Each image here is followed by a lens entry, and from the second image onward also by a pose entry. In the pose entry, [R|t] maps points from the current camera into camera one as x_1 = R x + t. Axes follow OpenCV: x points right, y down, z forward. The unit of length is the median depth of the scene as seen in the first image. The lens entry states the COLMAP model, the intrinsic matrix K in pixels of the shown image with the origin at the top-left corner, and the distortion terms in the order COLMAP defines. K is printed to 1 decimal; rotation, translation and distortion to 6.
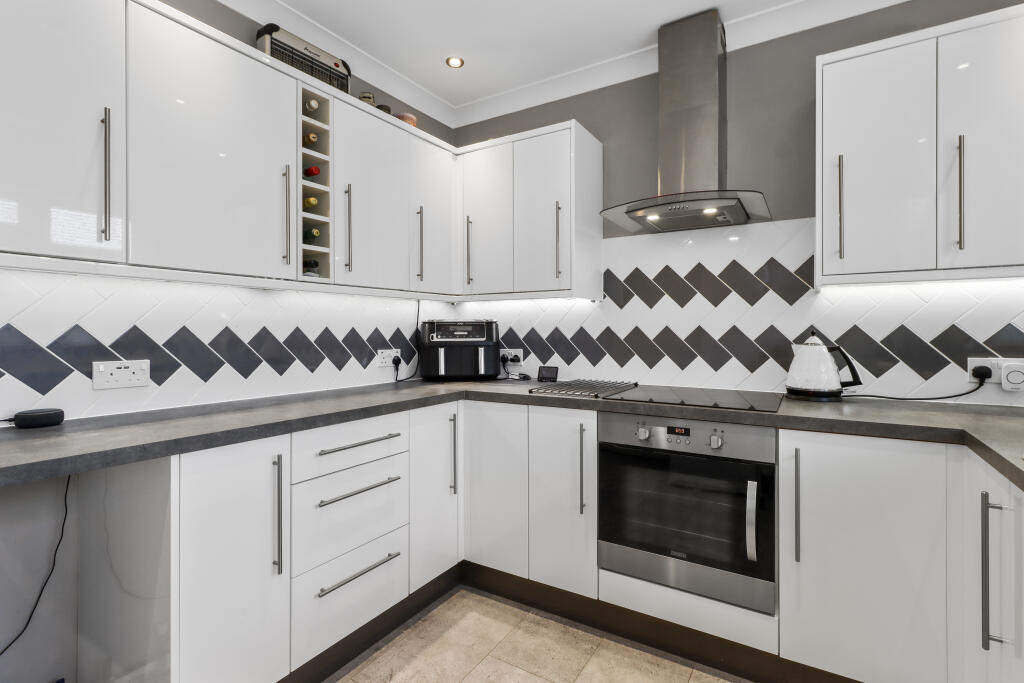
lens RADIAL K [[482.3, 0, 513.8], [0, 482.3, 334.2], [0, 0, 1]] dist [-0.001523, -0.000144]
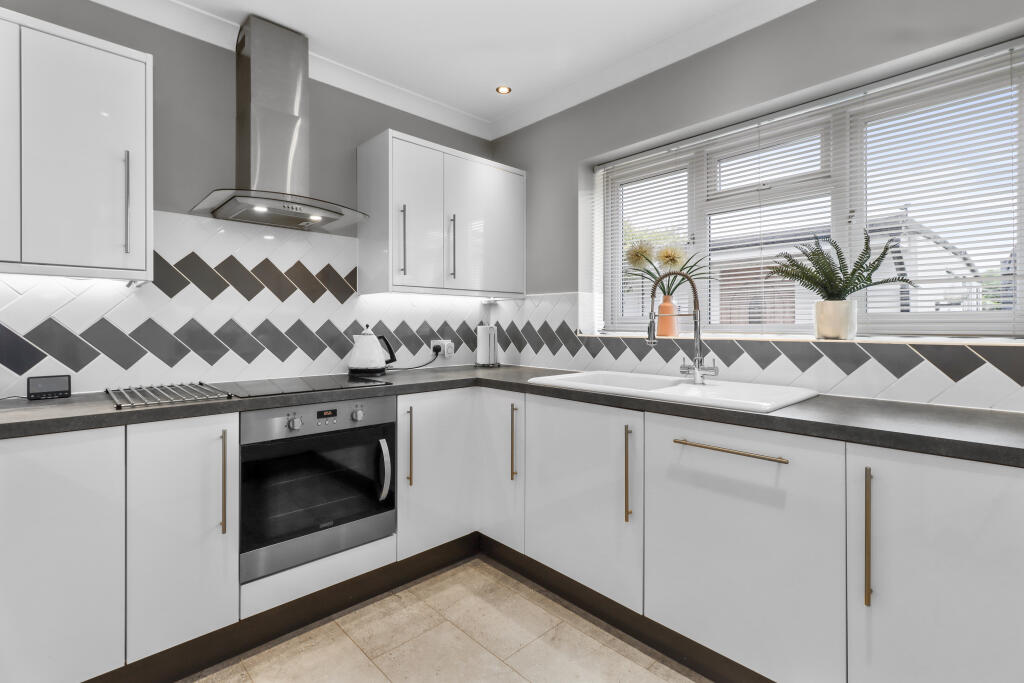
lens RADIAL K [[480.0, 0, 513.4], [0, 480.0, 324.9], [0, 0, 1]] dist [0.001833, 0.000116]
pose [[0.253340, 0.001438, 0.967376, -0.570922], [0.004236, 0.999988, -0.002596, -0.000274], [-0.967368, 0.004756, 0.253330, 0.272713]]
